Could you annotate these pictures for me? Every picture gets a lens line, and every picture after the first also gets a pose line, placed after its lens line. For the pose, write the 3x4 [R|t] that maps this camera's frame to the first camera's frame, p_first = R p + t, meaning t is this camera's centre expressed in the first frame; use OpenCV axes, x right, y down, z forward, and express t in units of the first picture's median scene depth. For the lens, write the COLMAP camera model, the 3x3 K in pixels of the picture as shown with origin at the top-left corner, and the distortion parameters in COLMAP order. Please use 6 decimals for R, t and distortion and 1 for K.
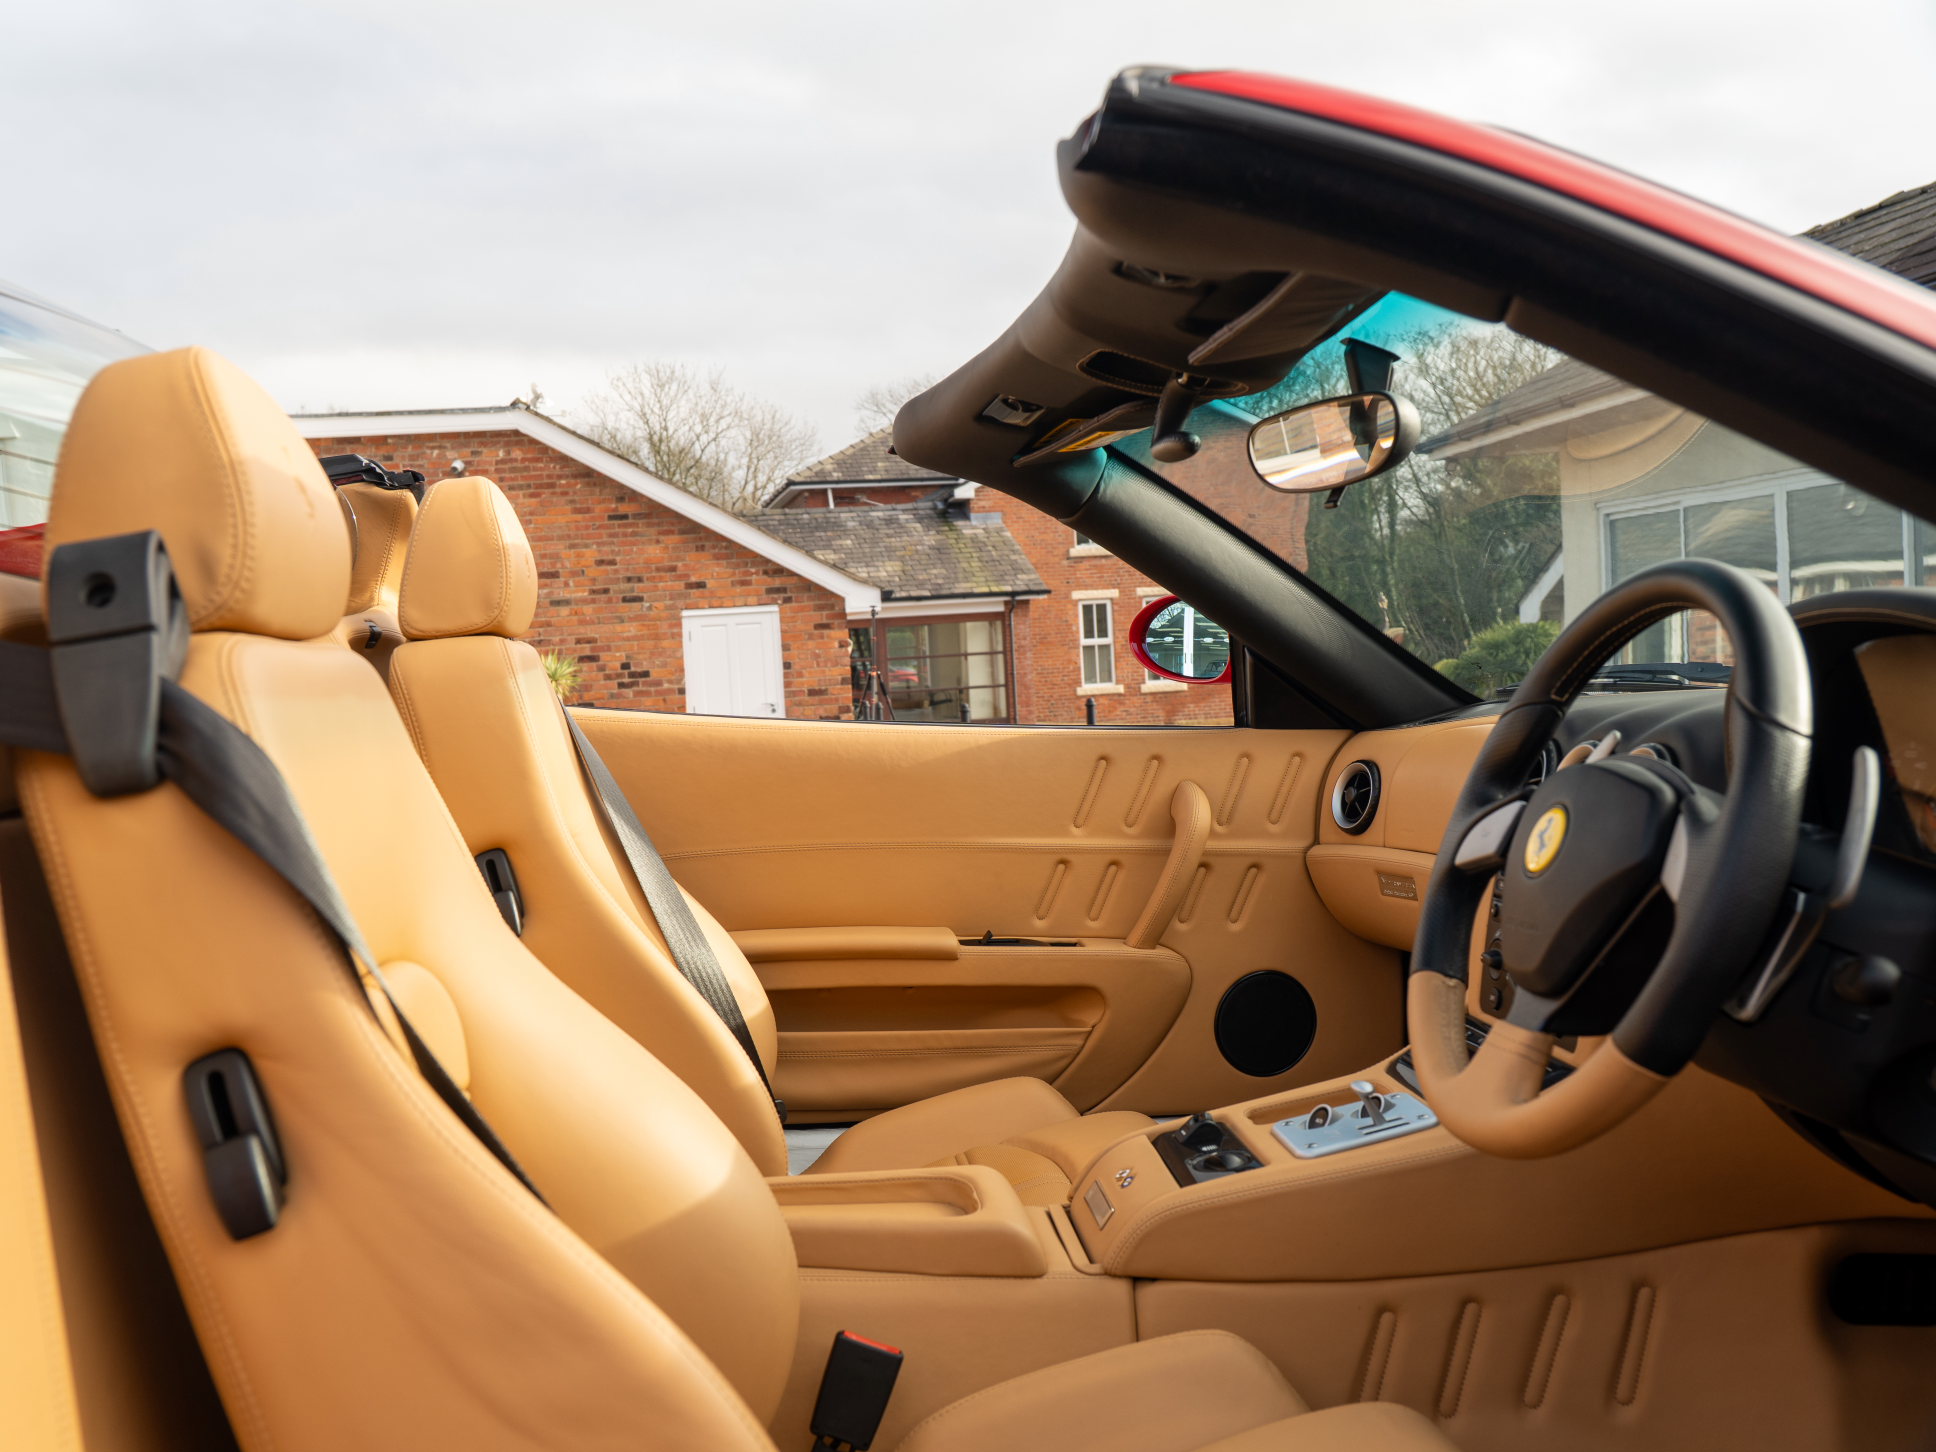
lens RADIAL K [[1673.5, 0, 968.5], [0, 1673.5, 737.6], [0, 0, 1]] dist [0.002191, -0.000990]
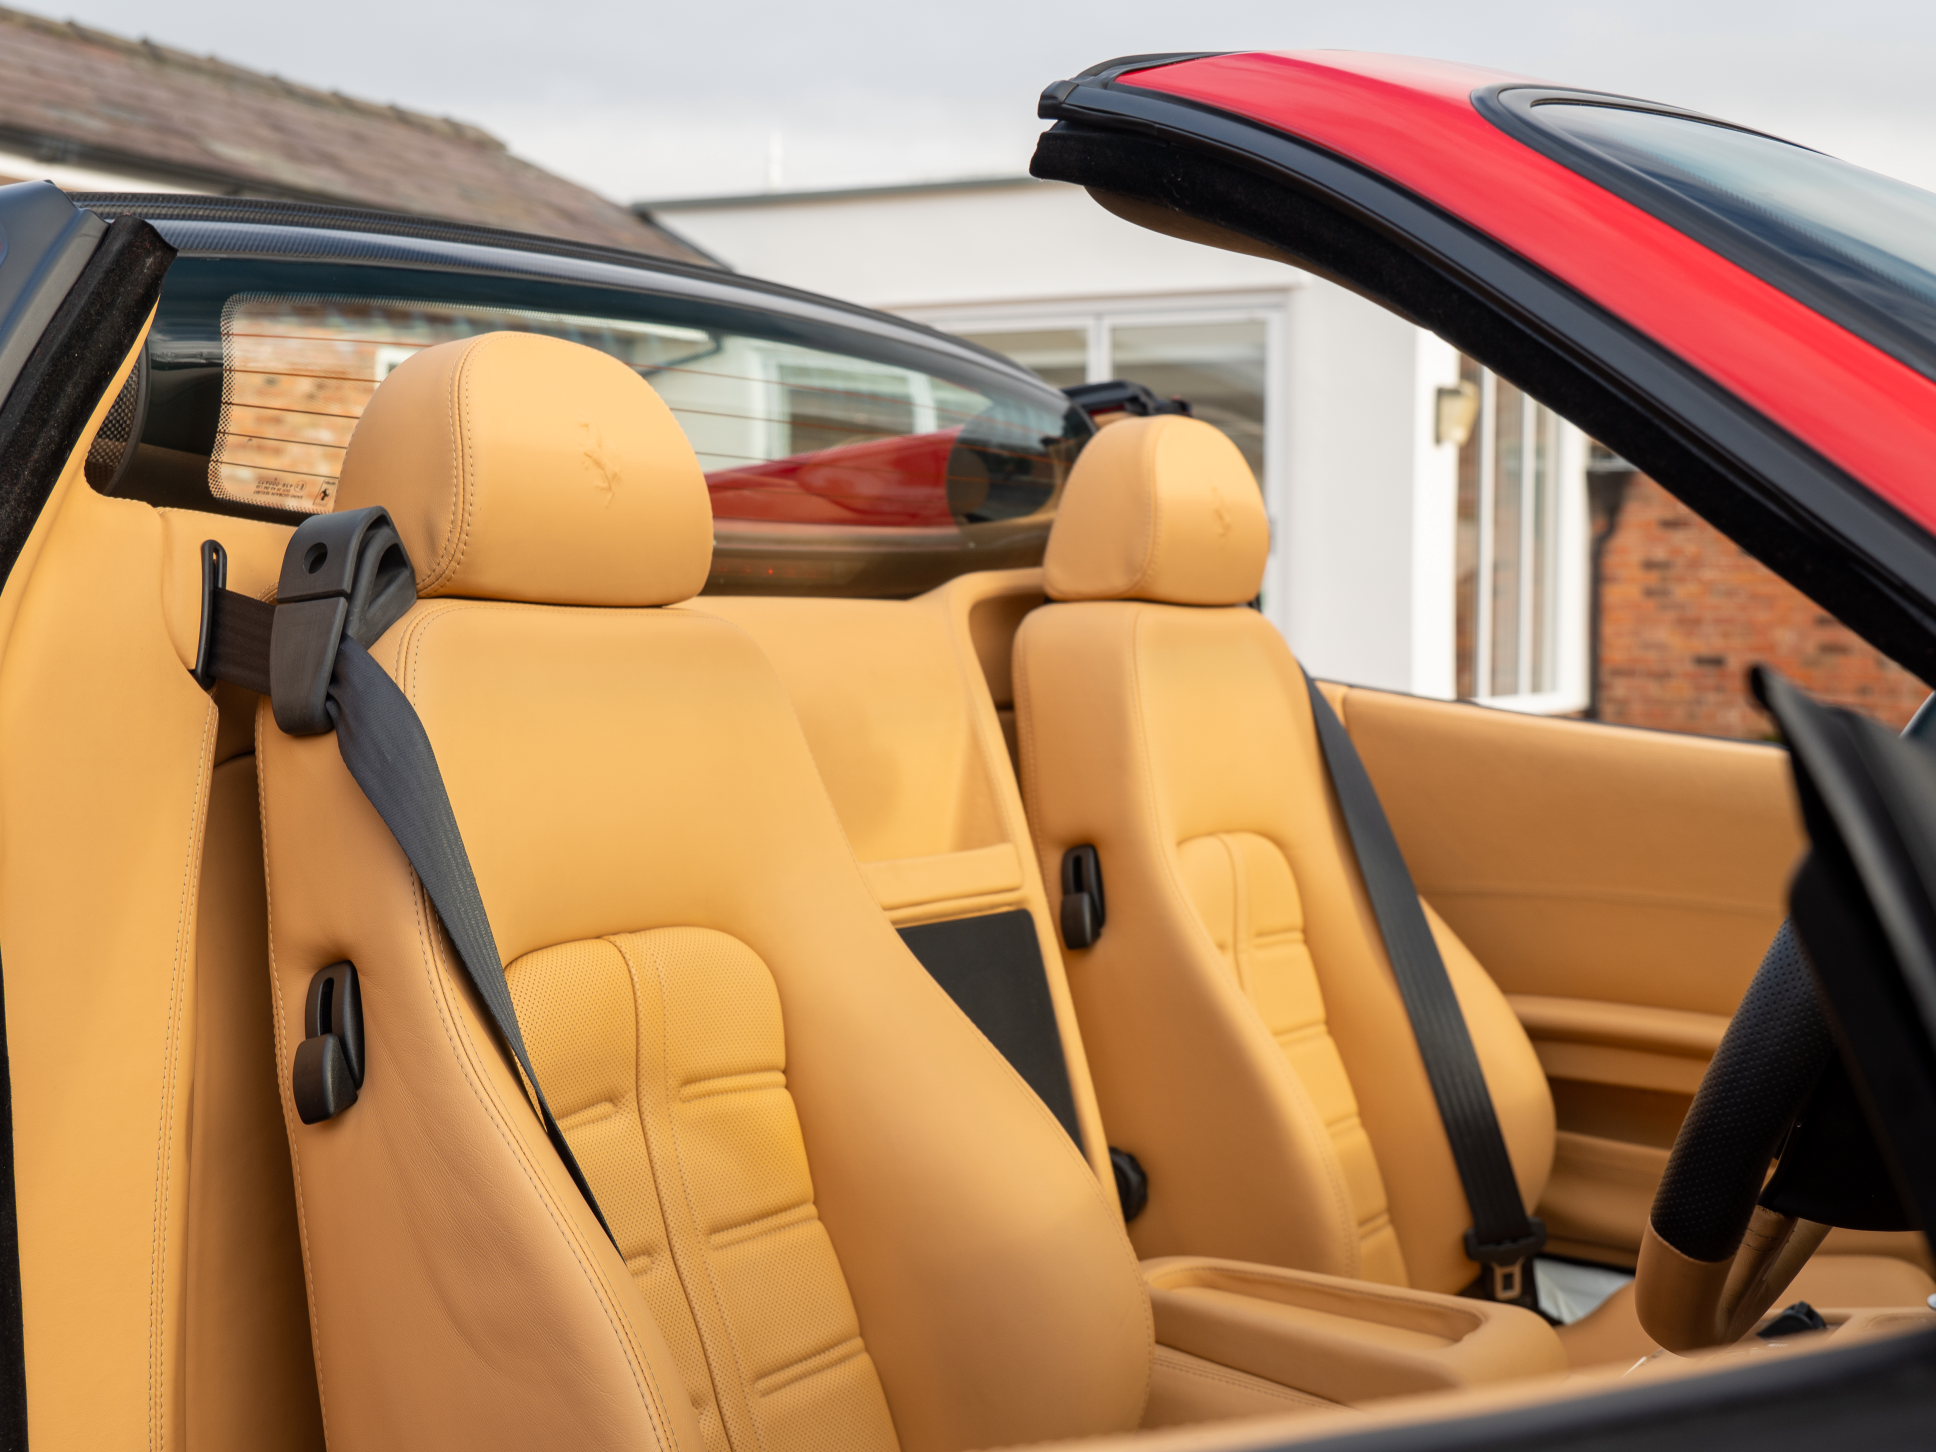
lens RADIAL K [[2254.0, 0, 968.7], [0, 2254.0, 717.8], [0, 0, 1]] dist [0.037903, 0.000000]
pose [[0.827011, 0.068439, -0.558005, 0.689925], [-0.072032, 0.997281, 0.015559, -0.032286], [0.557552, 0.027327, 0.829692, -0.052343]]
